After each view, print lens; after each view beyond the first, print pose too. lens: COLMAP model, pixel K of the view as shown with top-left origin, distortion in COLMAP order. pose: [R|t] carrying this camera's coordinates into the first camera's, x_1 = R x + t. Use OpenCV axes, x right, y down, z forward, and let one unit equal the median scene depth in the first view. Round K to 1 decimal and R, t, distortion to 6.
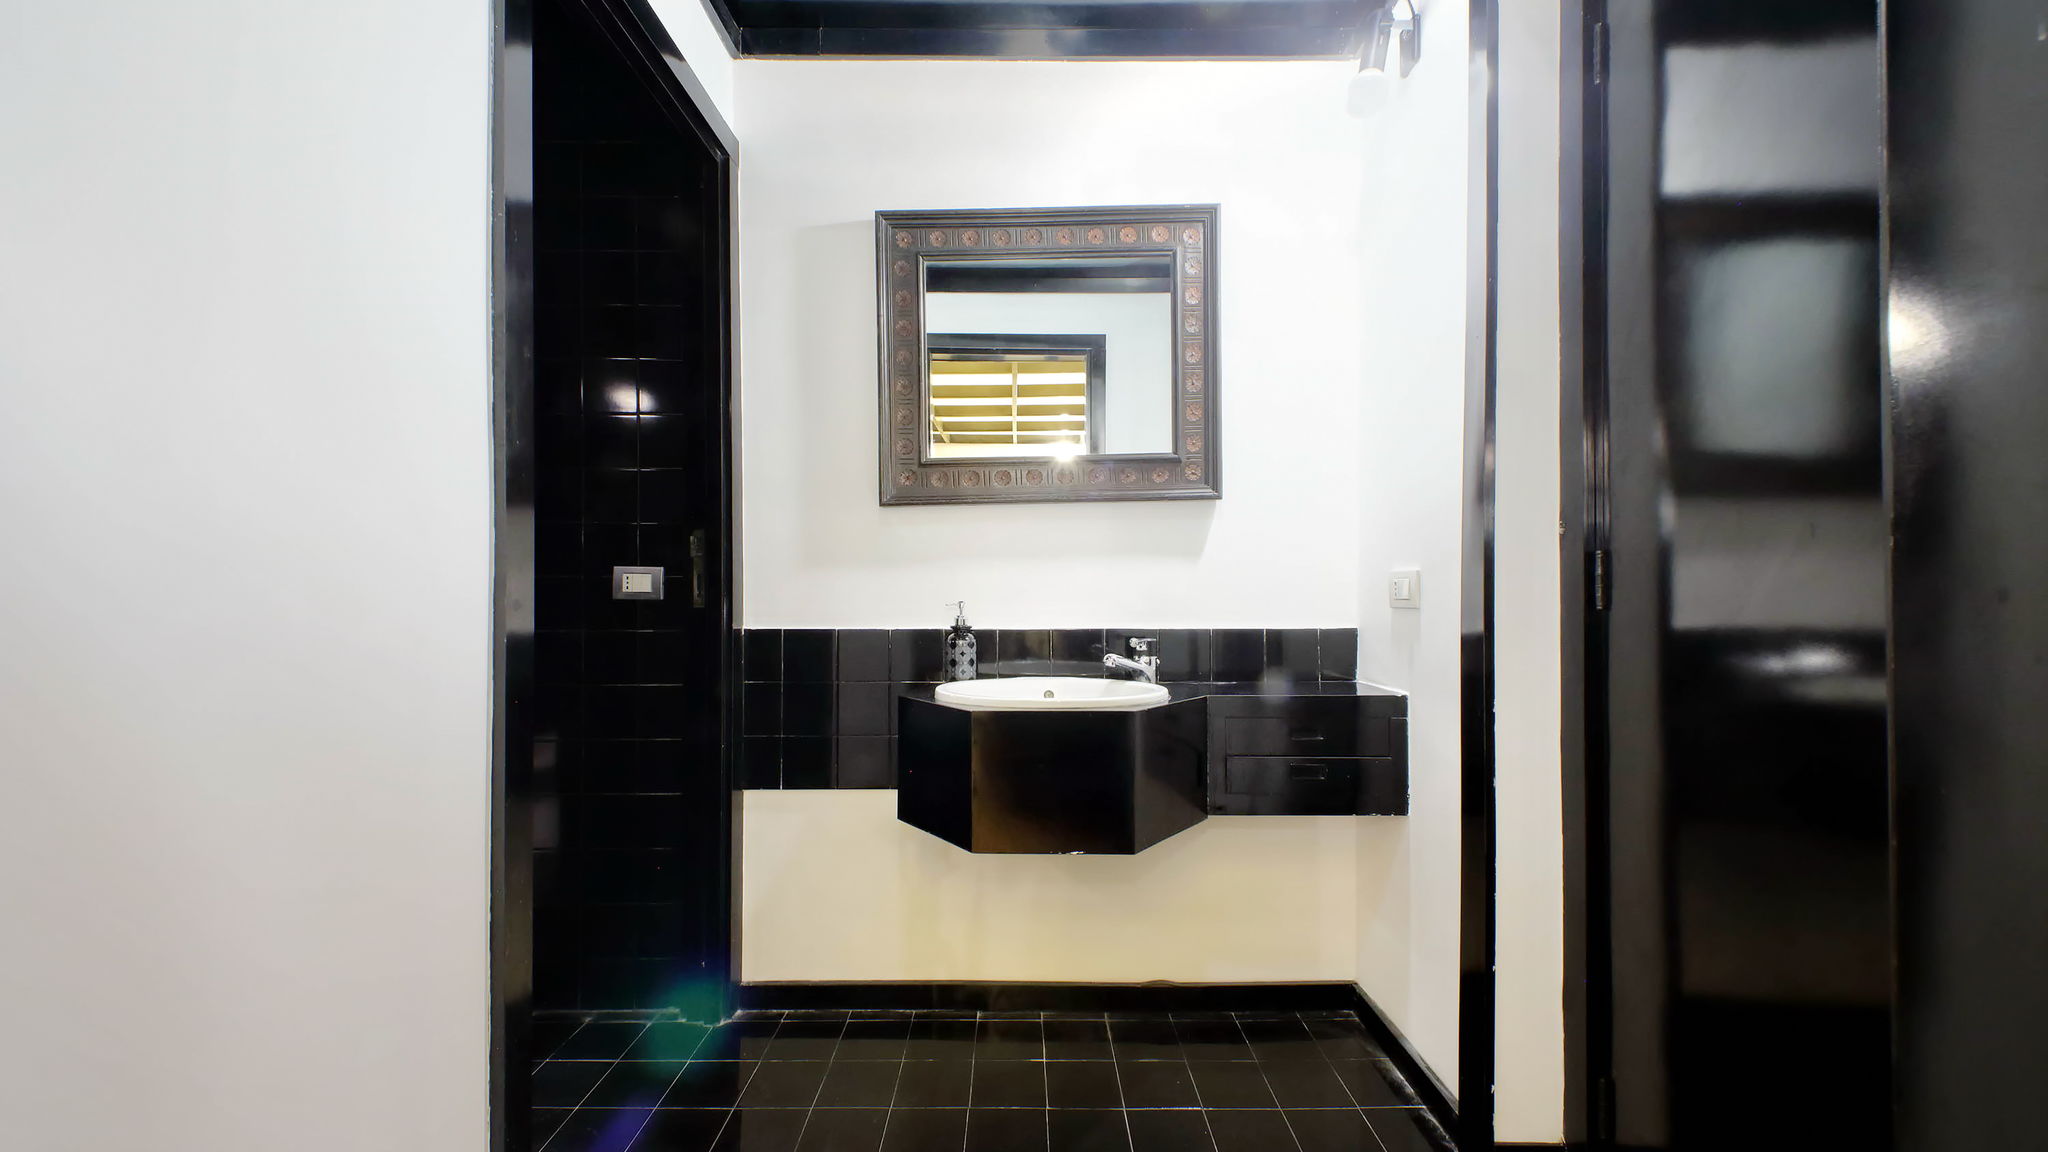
lens RADIAL K [[795.0, 0, 1029.0], [0, 795.0, 583.7], [0, 0, 1]] dist [0.020859, -0.003913]
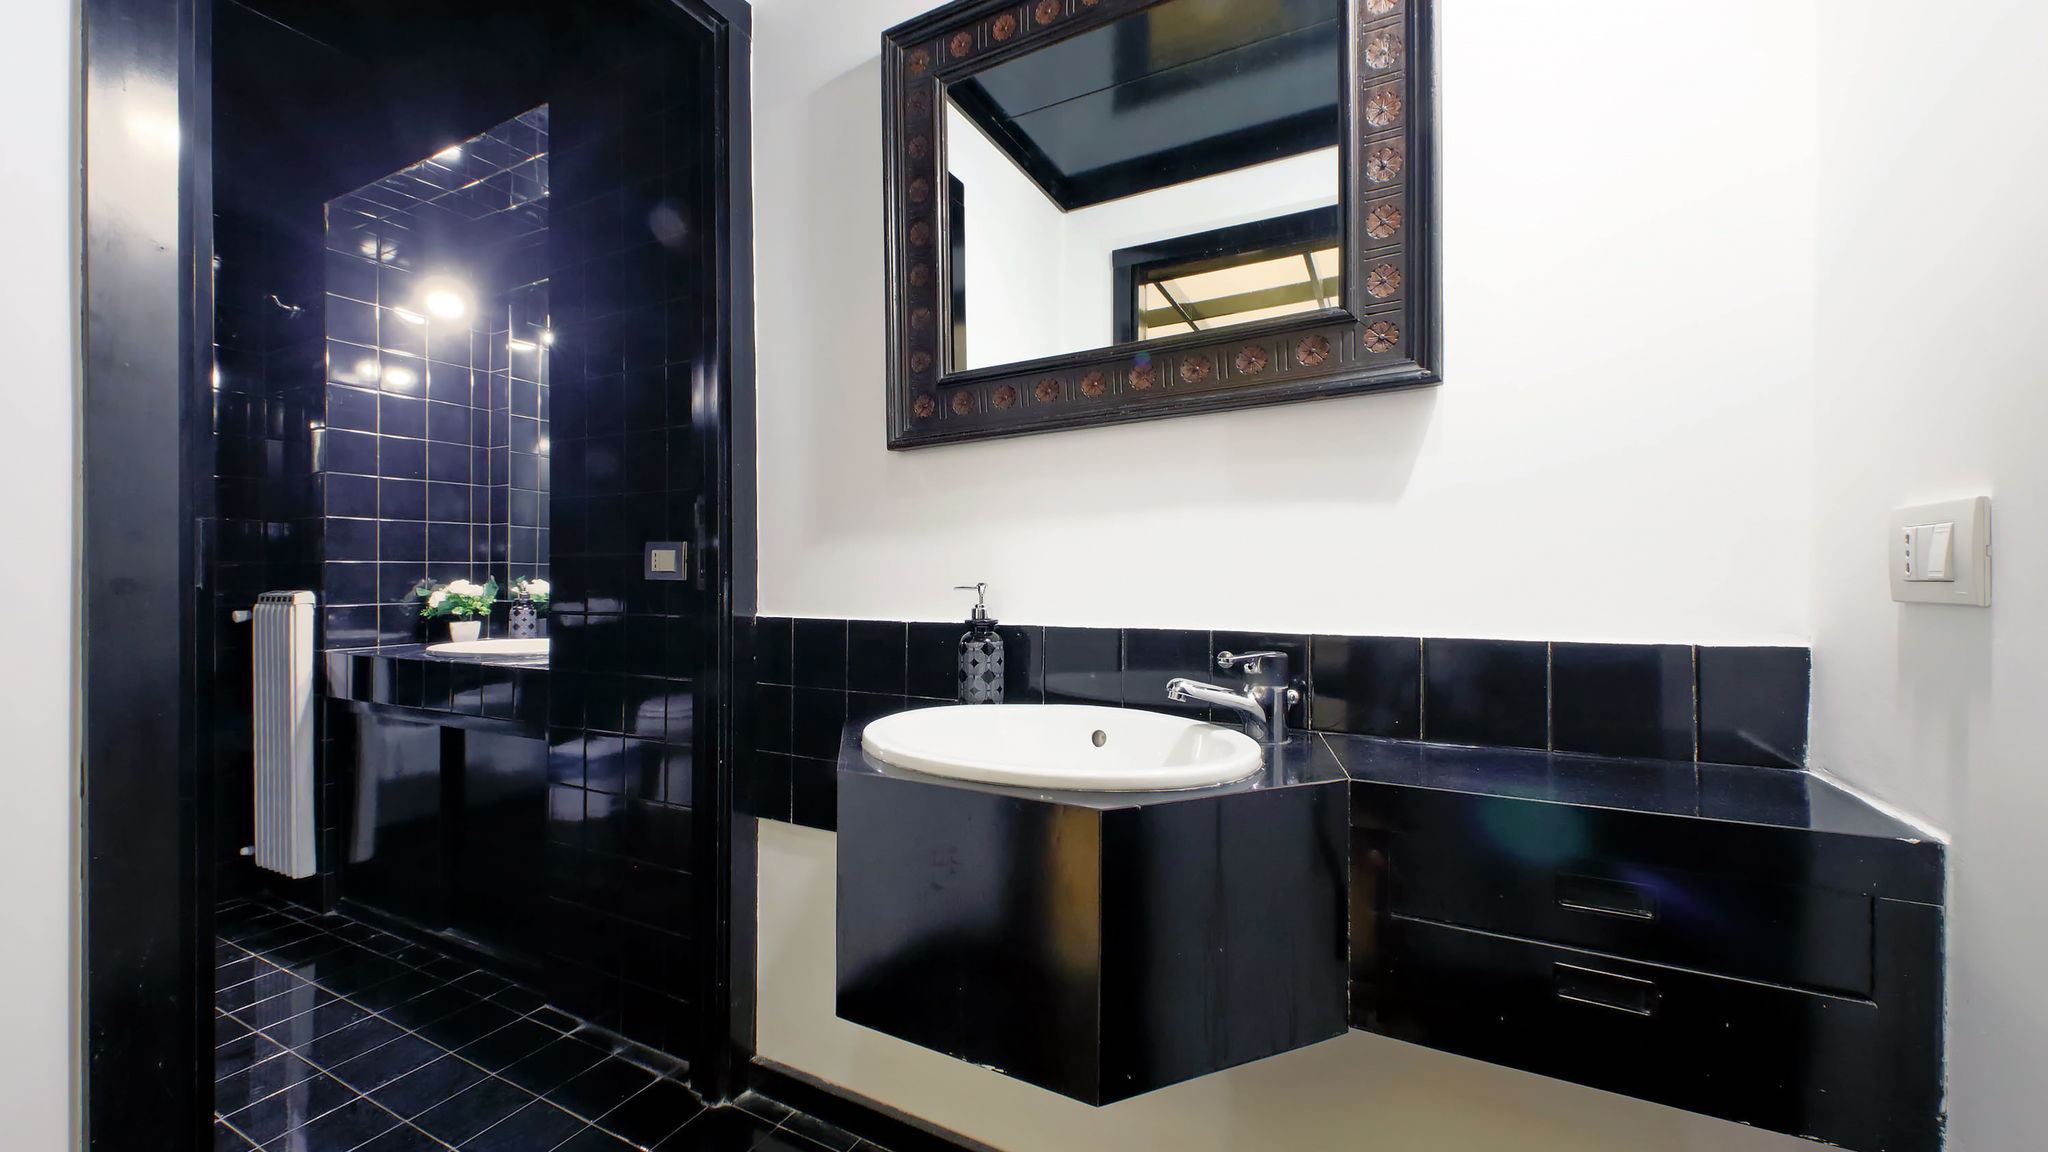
lens RADIAL K [[795.0, 0, 1007.7], [0, 795.0, 576.0], [0, 0, 1]] dist [0.020859, -0.003913]
pose [[0.874638, -0.002285, -0.484772, 0.254169], [0.012450, 0.999765, 0.017750, 0.005127], [0.484617, -0.021561, 0.874461, 0.429562]]
